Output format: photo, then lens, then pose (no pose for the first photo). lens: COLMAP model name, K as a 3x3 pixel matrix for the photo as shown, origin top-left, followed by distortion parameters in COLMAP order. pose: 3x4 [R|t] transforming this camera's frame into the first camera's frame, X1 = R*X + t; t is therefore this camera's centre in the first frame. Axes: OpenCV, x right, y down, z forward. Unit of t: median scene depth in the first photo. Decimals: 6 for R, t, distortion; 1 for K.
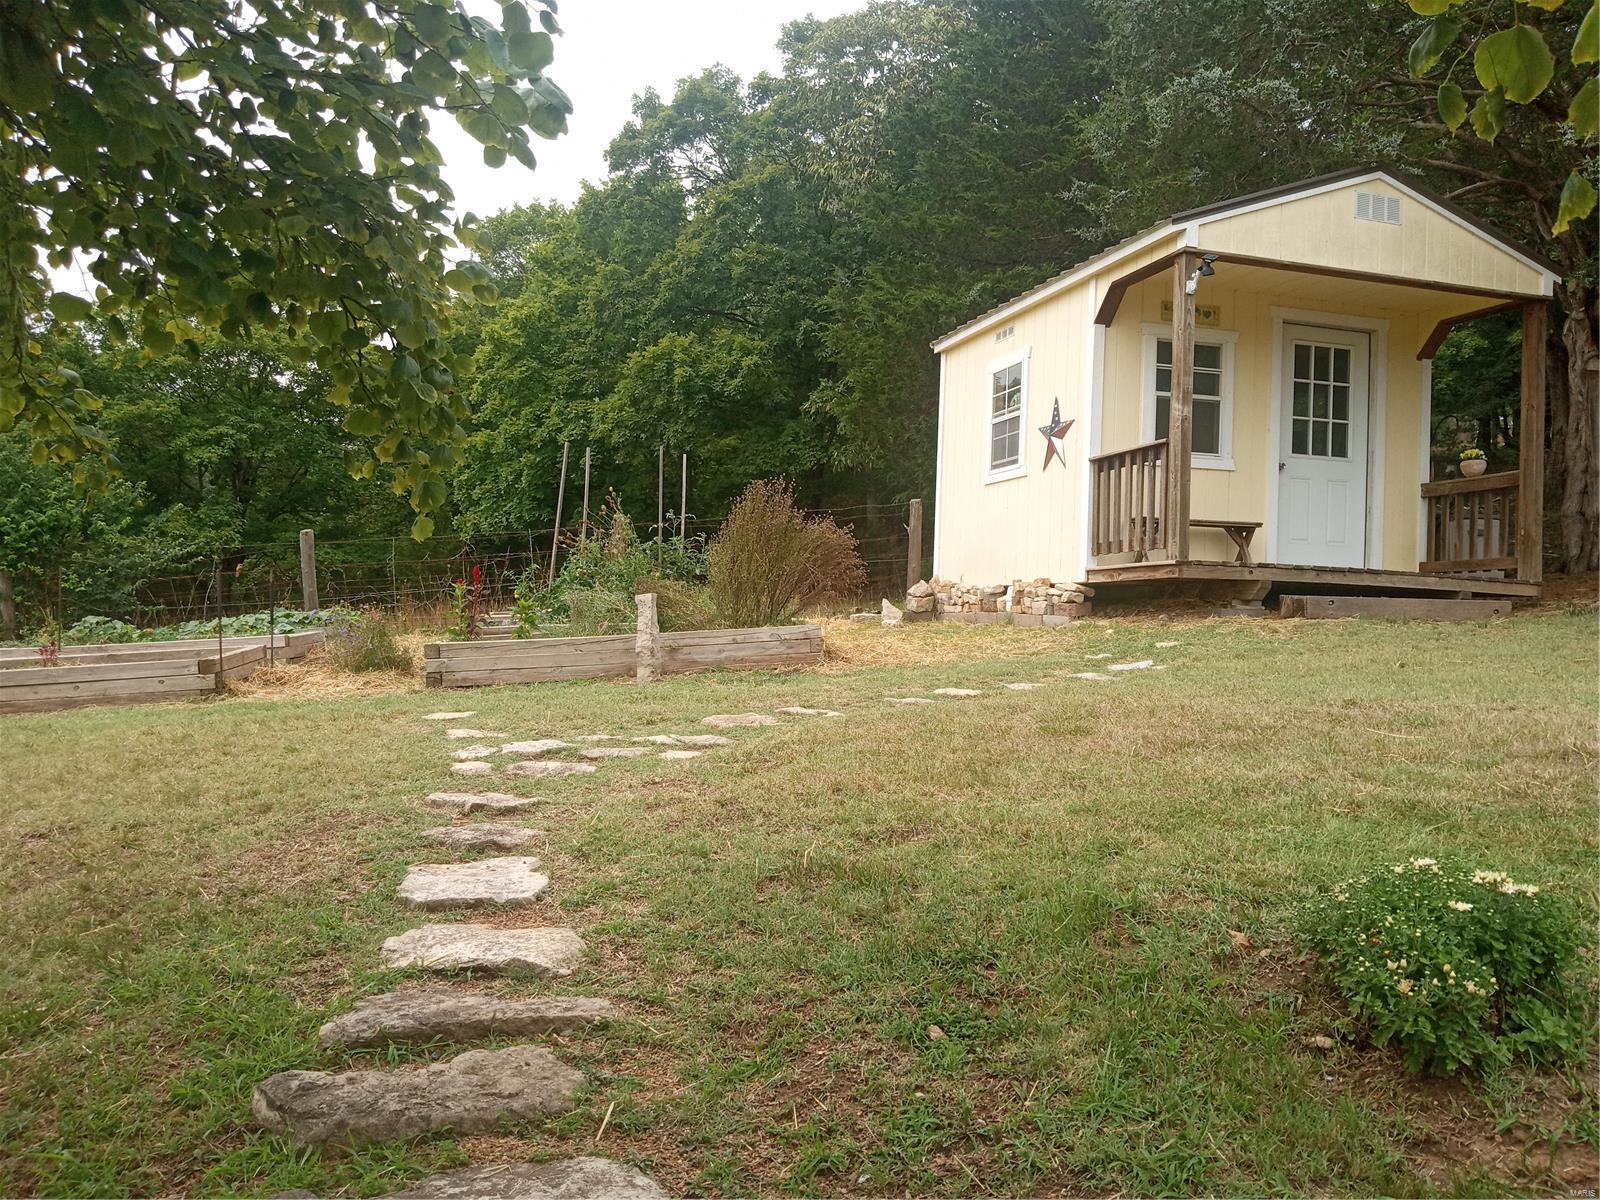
lens RADIAL K [[1312.2, 0, 800.0], [0, 1312.2, 600.0], [0, 0, 1]] dist [0.114165, -0.274024]
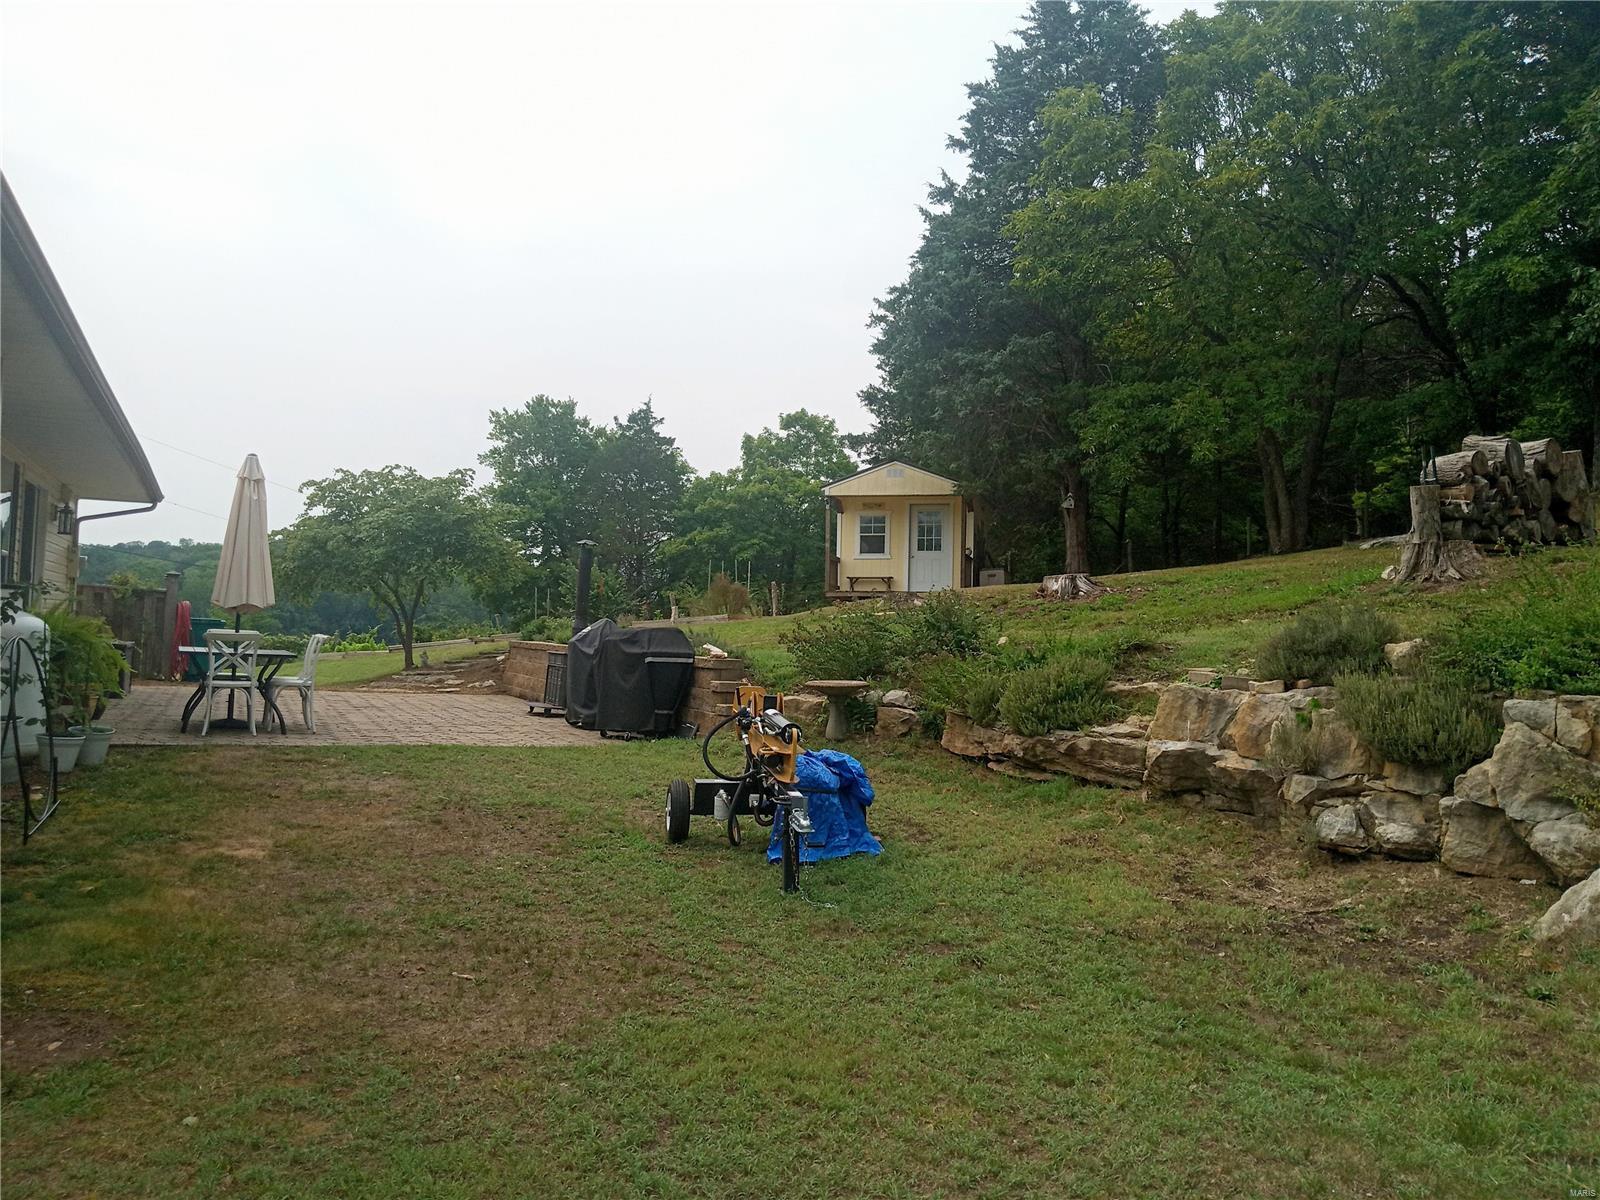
lens RADIAL K [[1312.2, 0, 800.0], [0, 1312.2, 600.0], [0, 0, 1]] dist [0.114165, -0.274024]
pose [[0.858482, -0.040261, -0.511261, 1.548696], [0.017171, 0.998611, -0.049806, 0.124572], [0.512557, 0.033979, 0.857981, -1.475730]]
